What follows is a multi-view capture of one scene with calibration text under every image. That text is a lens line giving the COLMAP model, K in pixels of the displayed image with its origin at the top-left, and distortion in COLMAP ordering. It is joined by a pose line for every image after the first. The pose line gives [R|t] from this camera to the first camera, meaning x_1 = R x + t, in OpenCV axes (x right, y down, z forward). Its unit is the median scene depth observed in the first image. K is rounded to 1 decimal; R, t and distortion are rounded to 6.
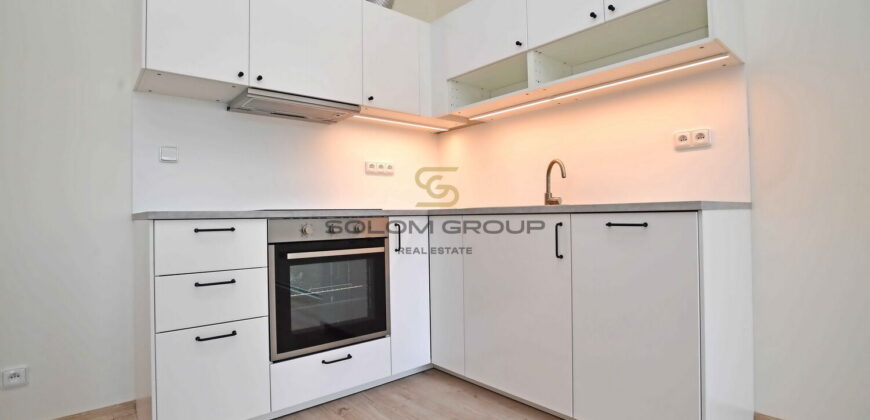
lens RADIAL K [[437.1, 0, 435.0], [0, 437.1, 210.0], [0, 0, 1]] dist [-0.032592, 0.000289]
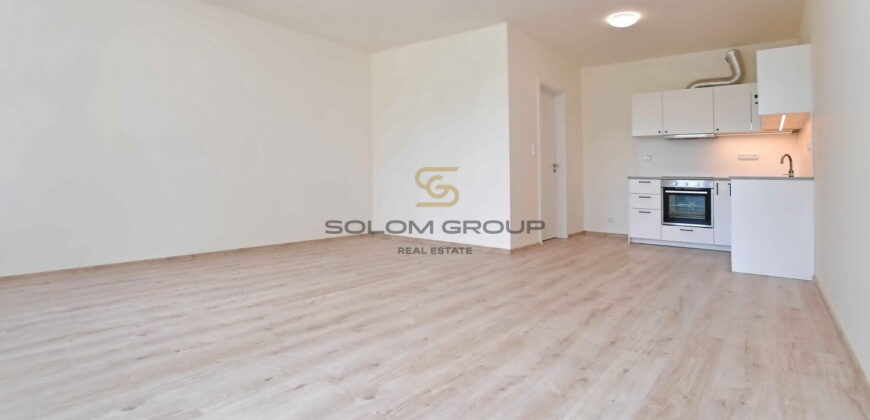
lens RADIAL K [[437.1, 0, 435.0], [0, 437.1, 210.0], [0, 0, 1]] dist [-0.032592, 0.000289]
pose [[0.178672, 0.091508, -0.979644, 2.179994], [-0.003263, 0.995715, 0.092414, -0.039330], [0.983903, -0.013315, 0.178205, -1.080127]]
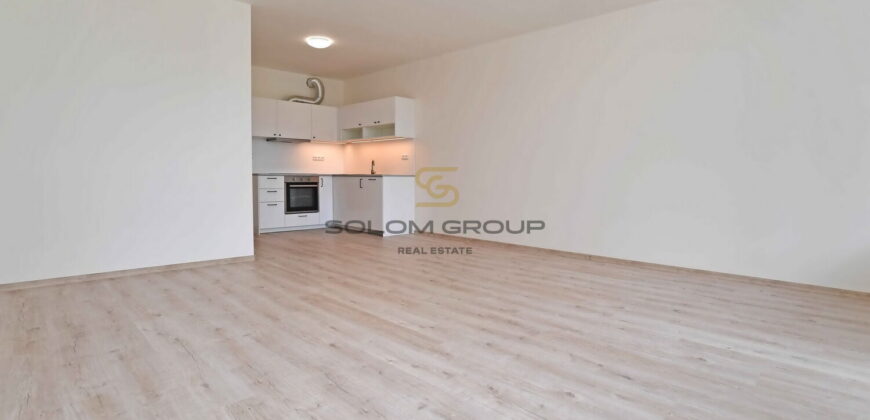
lens RADIAL K [[437.1, 0, 435.0], [0, 437.1, 210.0], [0, 0, 1]] dist [-0.032592, 0.000289]
pose [[0.996274, 0.024081, 0.082819, 0.534207], [-0.031366, 0.995643, 0.087813, -0.049583], [-0.080343, -0.090084, 0.992688, -2.523124]]
